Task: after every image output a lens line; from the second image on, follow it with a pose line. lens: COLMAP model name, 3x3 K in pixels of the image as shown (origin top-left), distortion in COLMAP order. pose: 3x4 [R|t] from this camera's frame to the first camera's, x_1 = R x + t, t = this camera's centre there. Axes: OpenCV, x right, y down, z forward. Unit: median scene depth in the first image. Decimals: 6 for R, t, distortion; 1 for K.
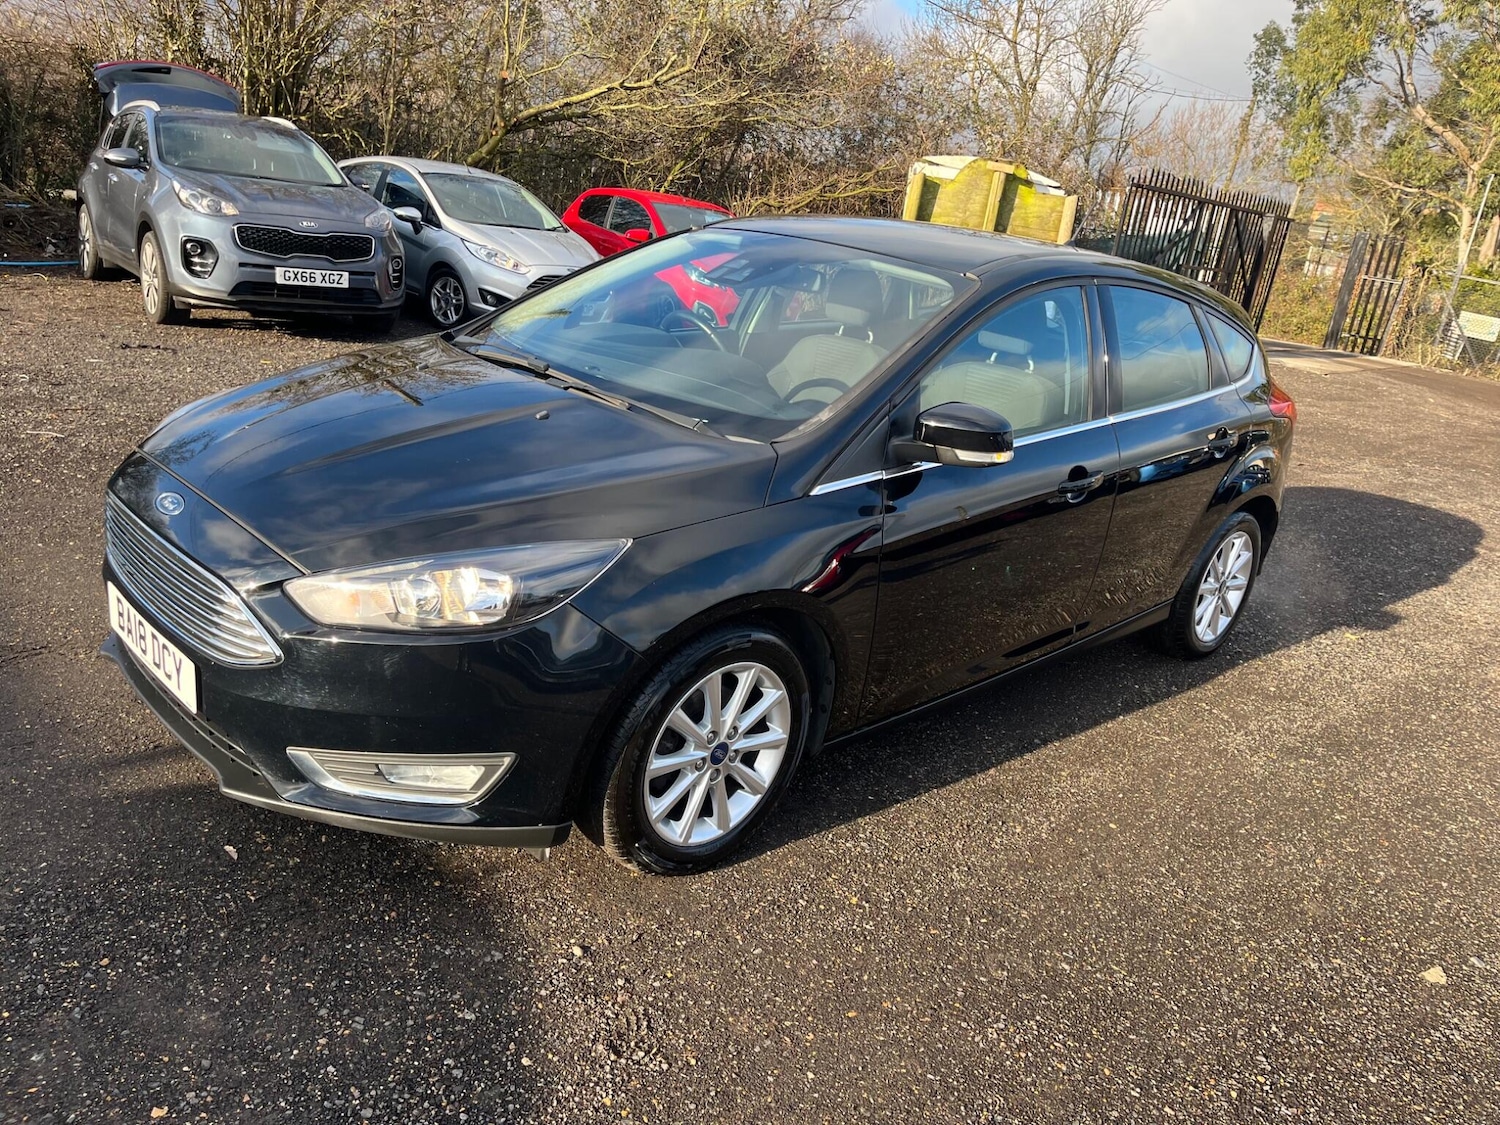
lens RADIAL K [[1139.8, 0, 737.0], [0, 1139.8, 568.2], [0, 0, 1]] dist [0.085722, -0.113640]
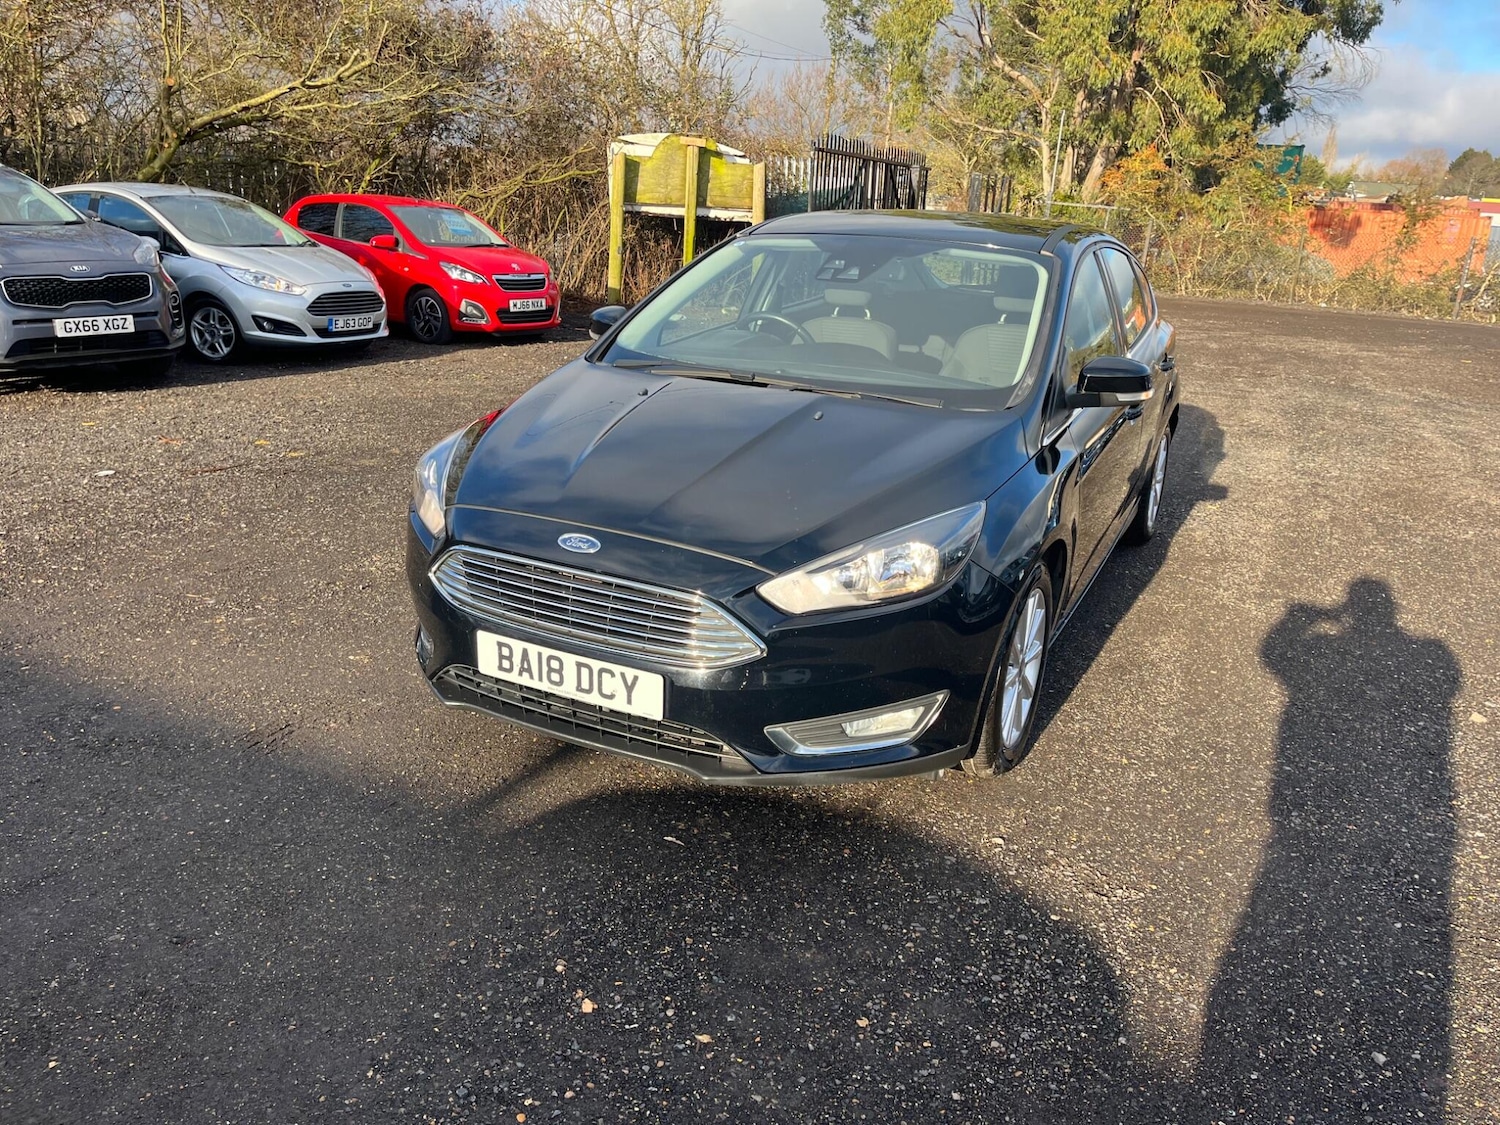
lens RADIAL K [[1139.8, 0, 744.4], [0, 1139.8, 572.9], [0, 0, 1]] dist [0.085722, -0.113640]
pose [[0.939089, -0.186901, 0.288410, -0.295900], [0.179518, 0.982375, 0.052091, -0.025144], [-0.293062, 0.002857, 0.956089, -0.038056]]
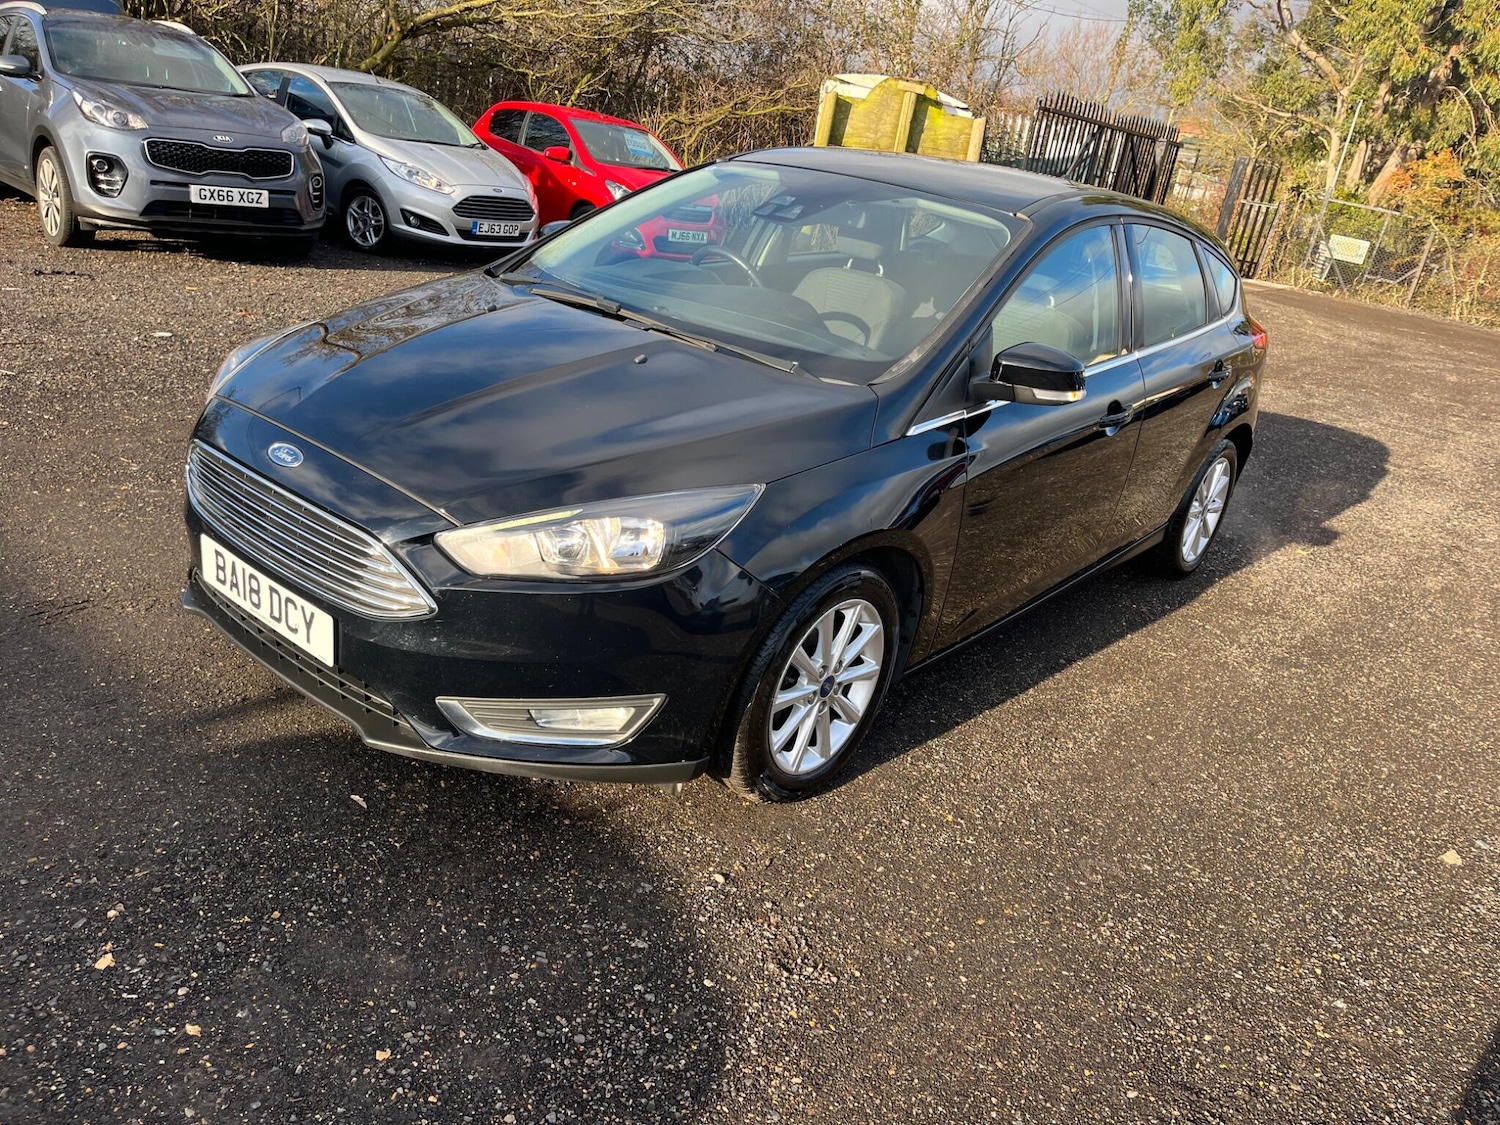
lens RADIAL K [[1139.8, 0, 748.5], [0, 1139.8, 571.3], [0, 0, 1]] dist [0.085722, -0.113640]
pose [[0.993565, -0.026671, 0.110074, -0.094207], [0.018968, 0.997335, 0.070448, -0.008402], [-0.111660, -0.067907, 0.991424, -0.008959]]
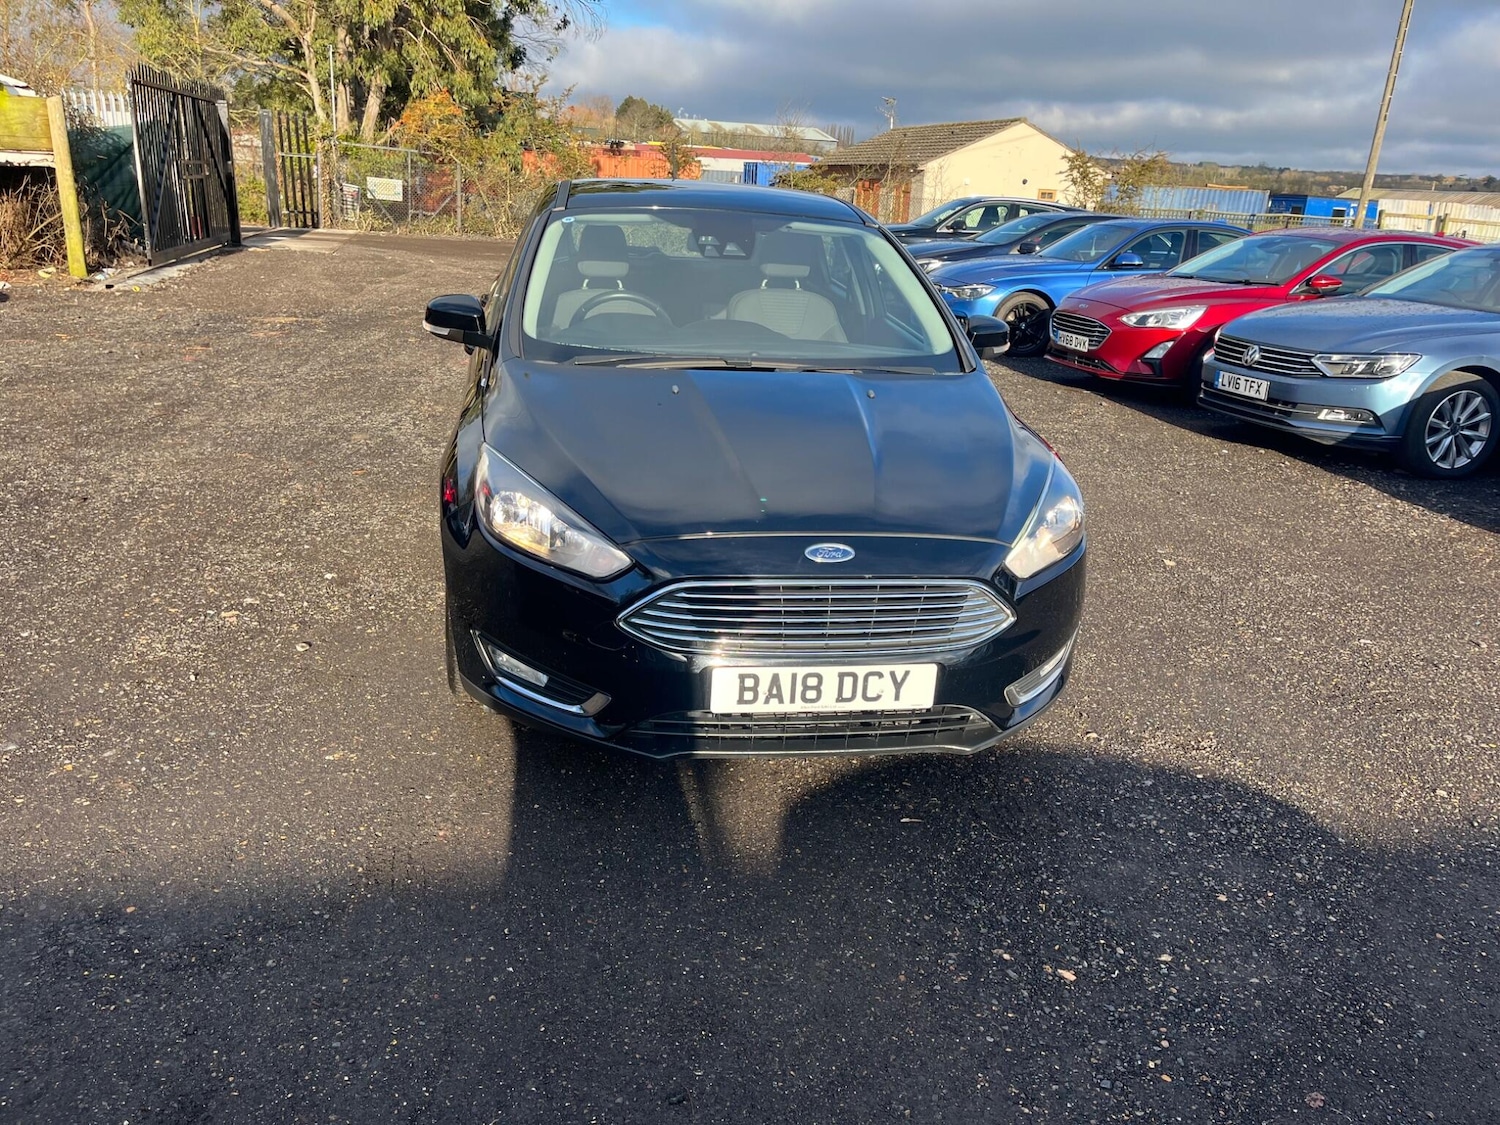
lens RADIAL K [[1139.8, 0, 741.9], [0, 1139.8, 570.4], [0, 0, 1]] dist [0.085722, -0.113640]
pose [[0.564151, -0.363362, 0.741419, -0.592539], [0.282903, 0.928670, 0.239870, -0.141808], [-0.775693, 0.074427, 0.626706, 0.180548]]
